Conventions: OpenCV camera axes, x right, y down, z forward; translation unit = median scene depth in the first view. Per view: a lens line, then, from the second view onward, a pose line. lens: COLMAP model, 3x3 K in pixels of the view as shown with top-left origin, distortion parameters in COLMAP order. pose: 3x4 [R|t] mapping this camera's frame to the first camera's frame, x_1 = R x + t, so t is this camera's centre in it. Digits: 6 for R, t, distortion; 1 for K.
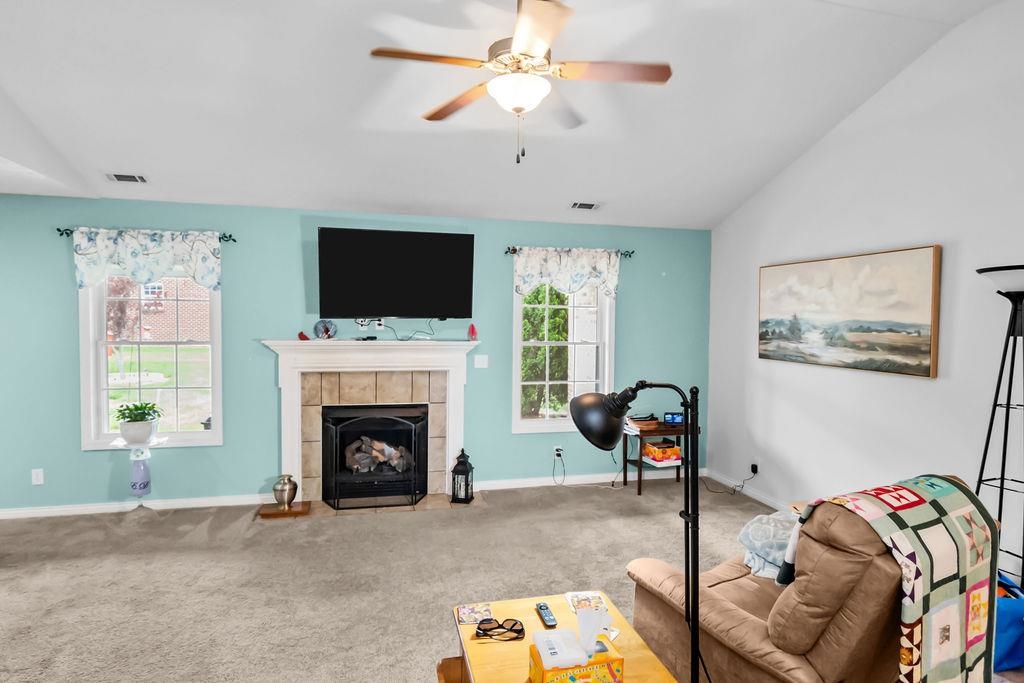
lens RADIAL K [[560.3, 0, 509.3], [0, 560.3, 344.0], [0, 0, 1]] dist [0.001773, -0.000017]
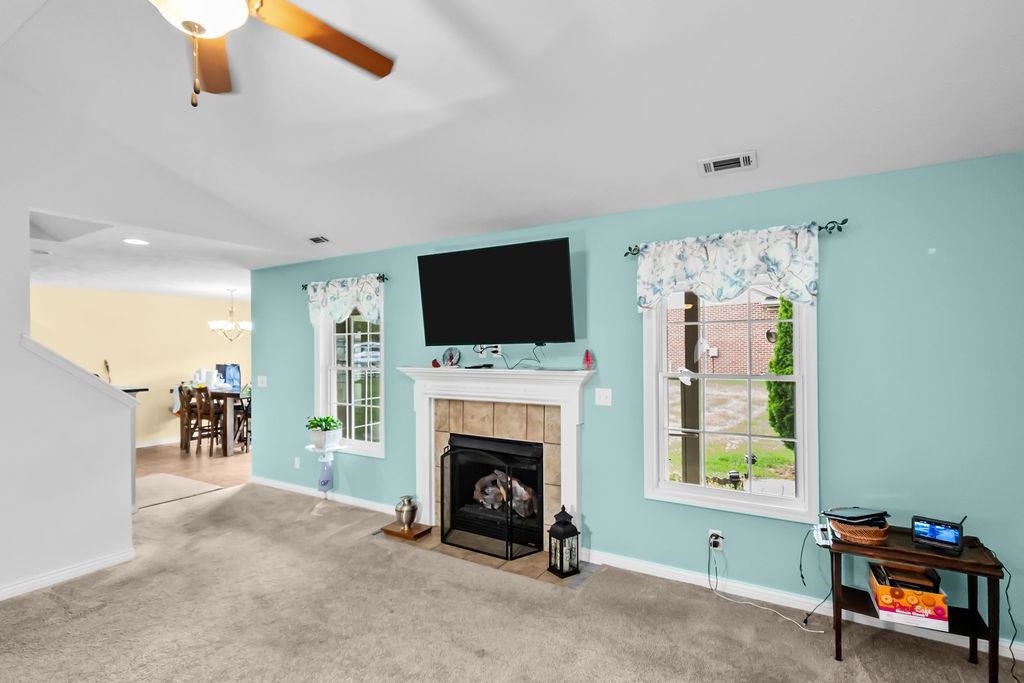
lens RADIAL K [[490.0, 0, 514.2], [0, 490.0, 345.3], [0, 0, 1]] dist [0.005691, 0.000281]
pose [[0.713397, -0.019634, -0.700485, 0.360040], [-0.014442, 0.998983, -0.042708, -0.010413], [0.700611, 0.040584, 0.712388, 0.441454]]
